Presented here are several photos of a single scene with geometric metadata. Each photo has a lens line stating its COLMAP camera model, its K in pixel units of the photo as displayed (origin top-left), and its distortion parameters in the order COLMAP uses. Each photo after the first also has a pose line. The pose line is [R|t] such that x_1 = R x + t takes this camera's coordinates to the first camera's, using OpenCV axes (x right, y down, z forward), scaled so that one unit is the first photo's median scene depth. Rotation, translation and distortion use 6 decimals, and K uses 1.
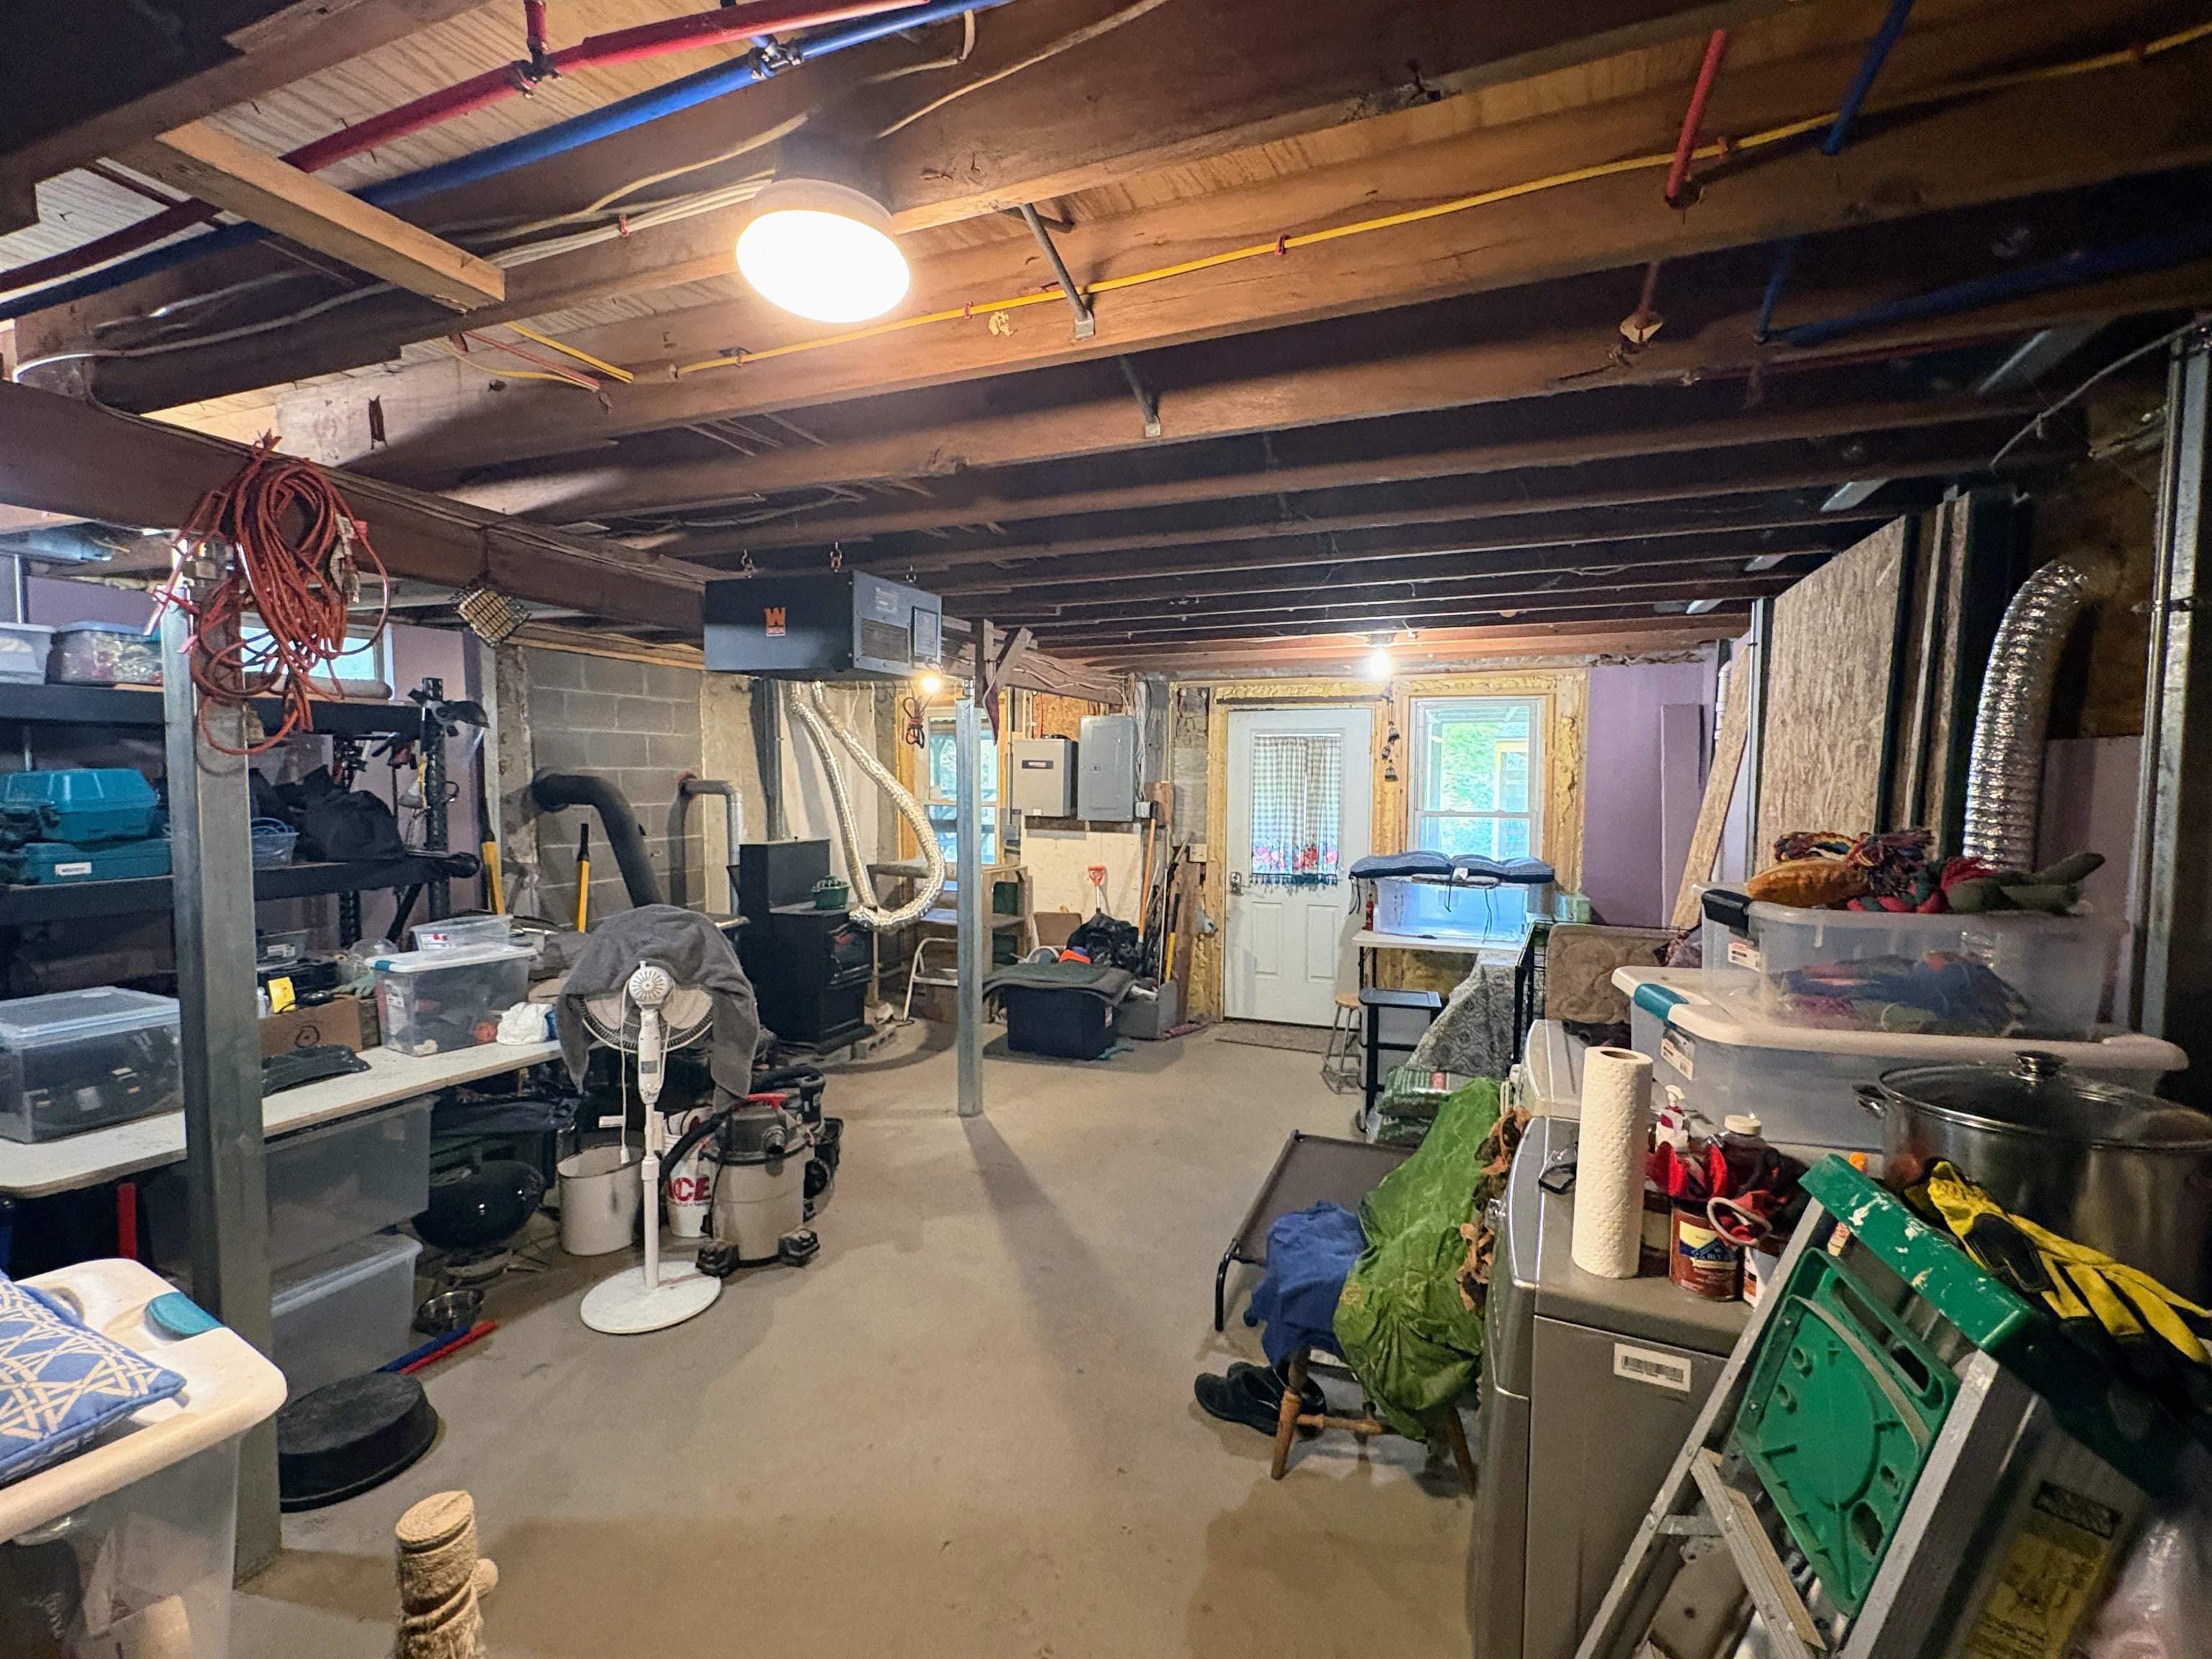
lens RADIAL K [[988.9, 0, 1108.7], [0, 988.9, 834.4], [0, 0, 1]] dist [-0.002154, -0.000031]
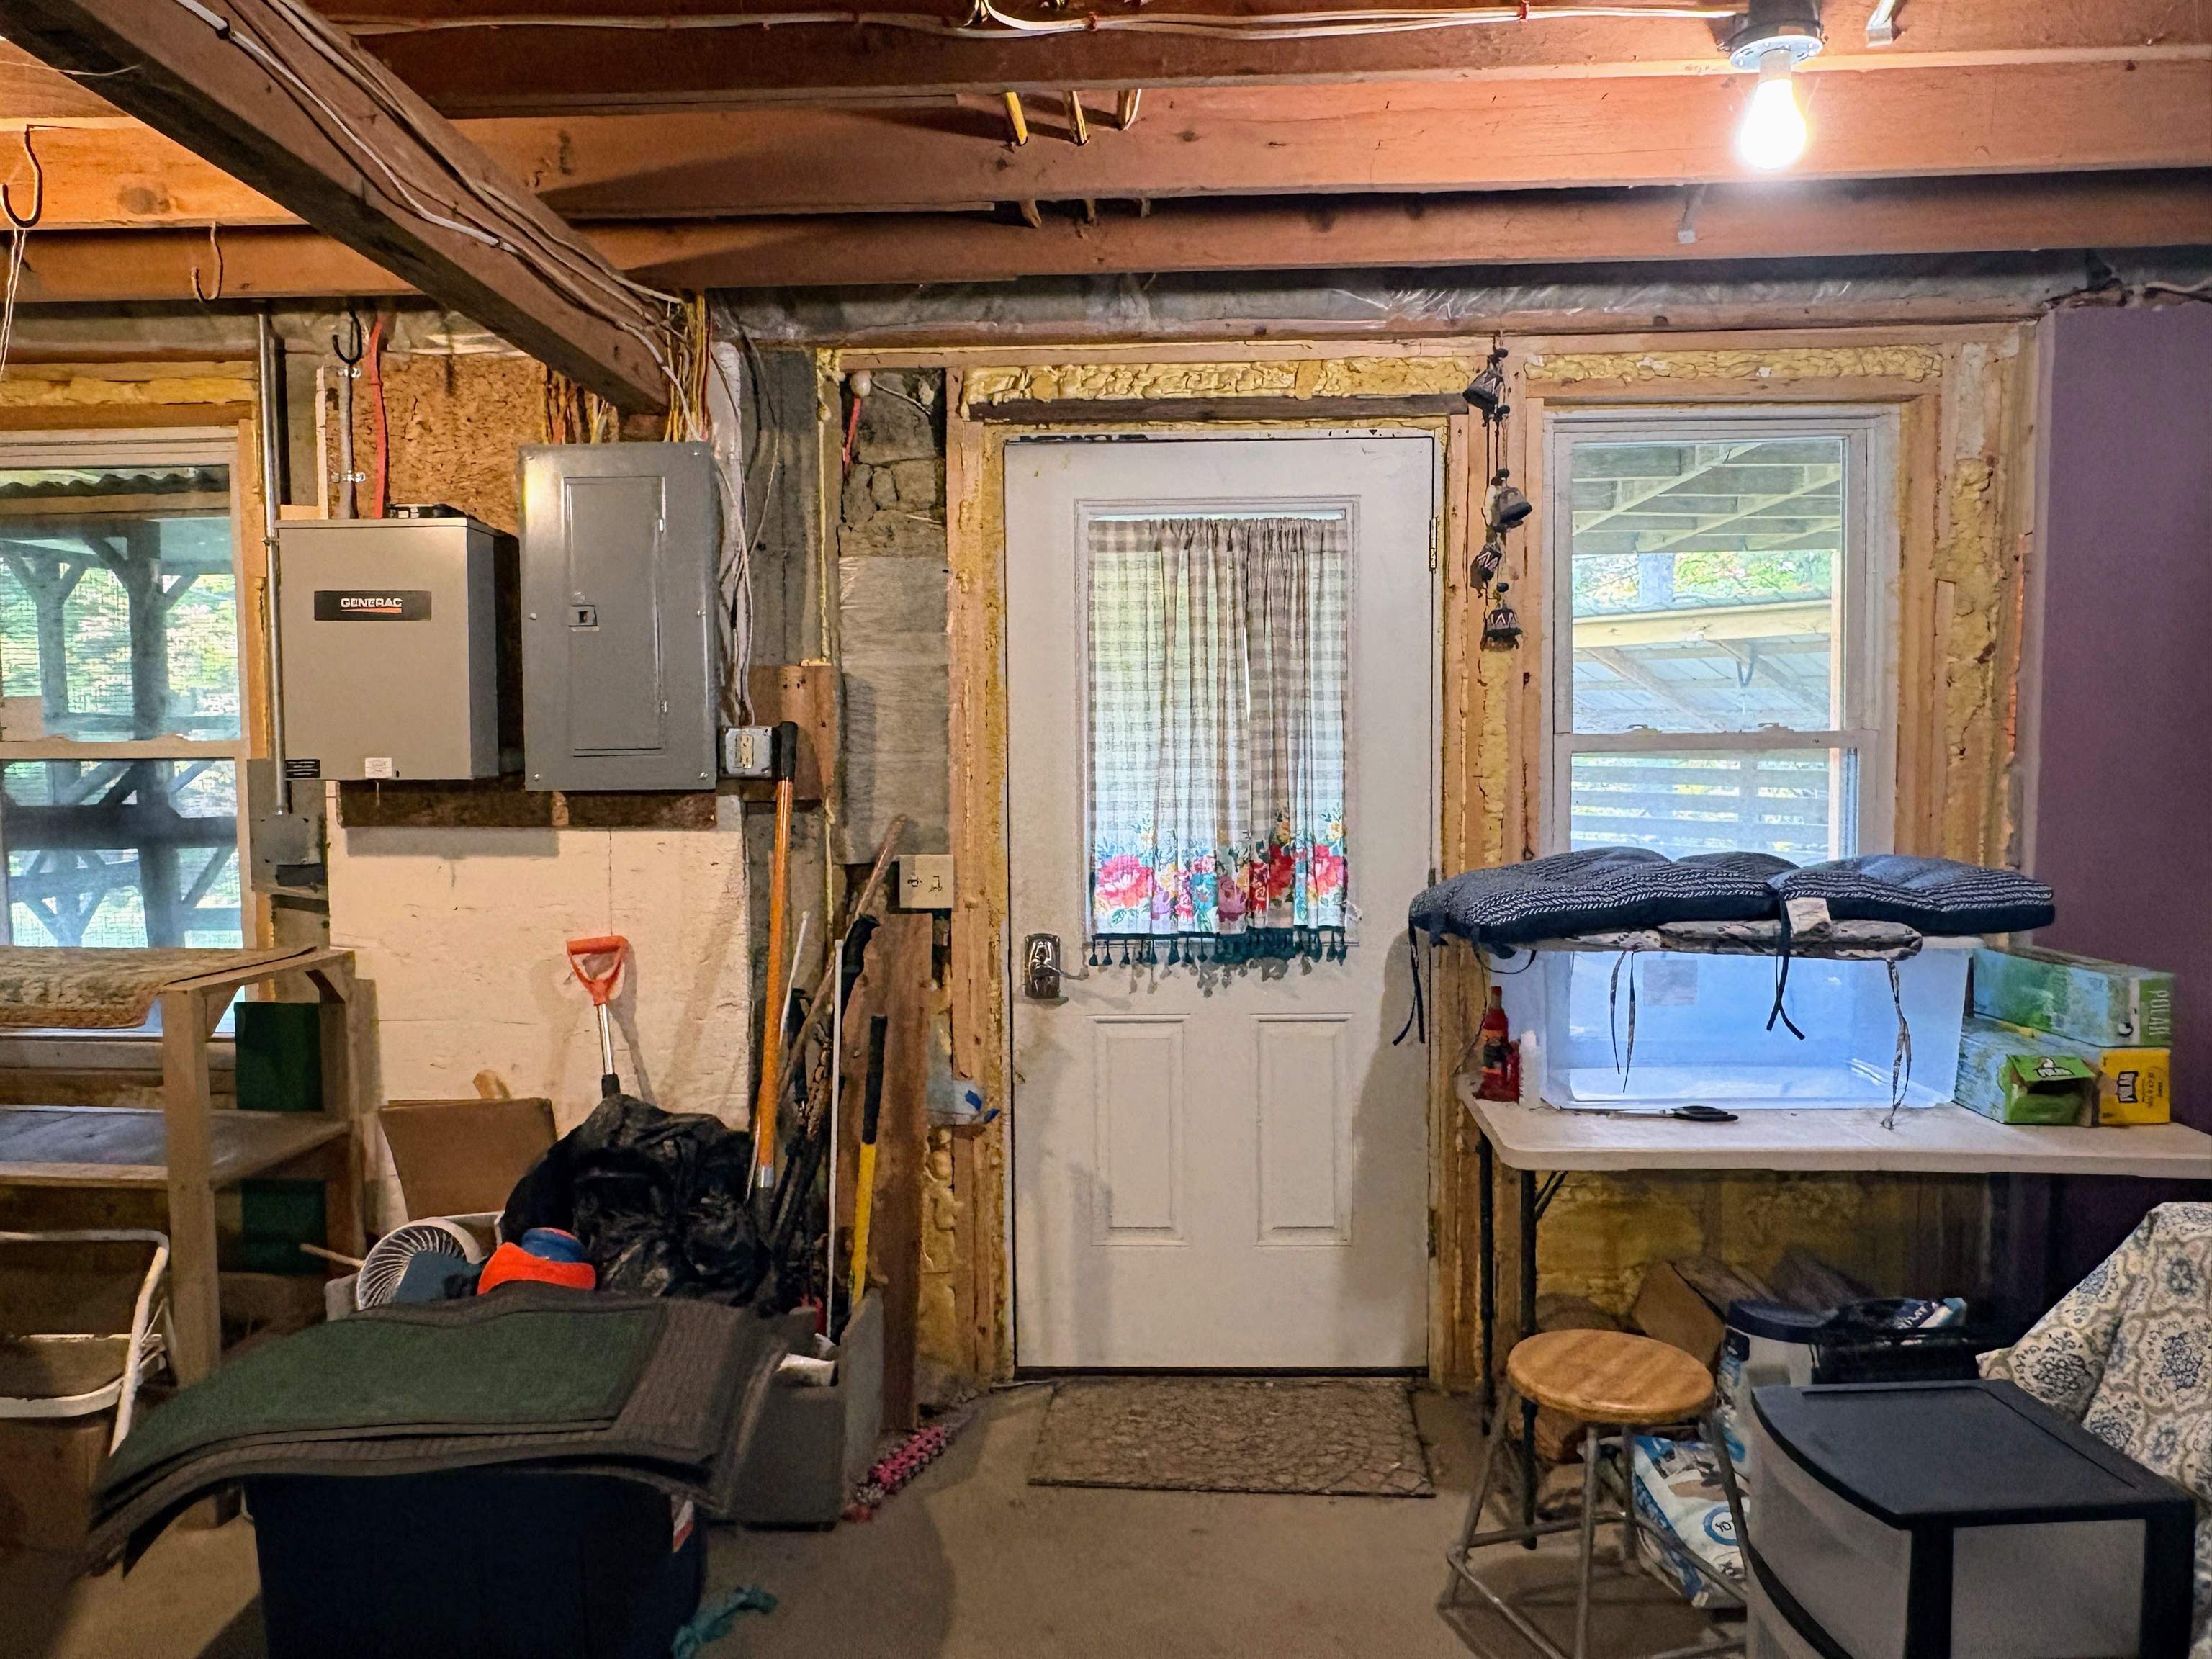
lens RADIAL K [[1545.0, 0, 1106.7], [0, 1545.0, 847.3], [0, 0, 1]] dist [-0.006062, -0.000299]
pose [[0.945107, -0.038433, 0.324494, -0.017584], [0.034945, 0.999252, 0.016571, 0.001081], [-0.324888, -0.004322, 0.945743, 0.505023]]
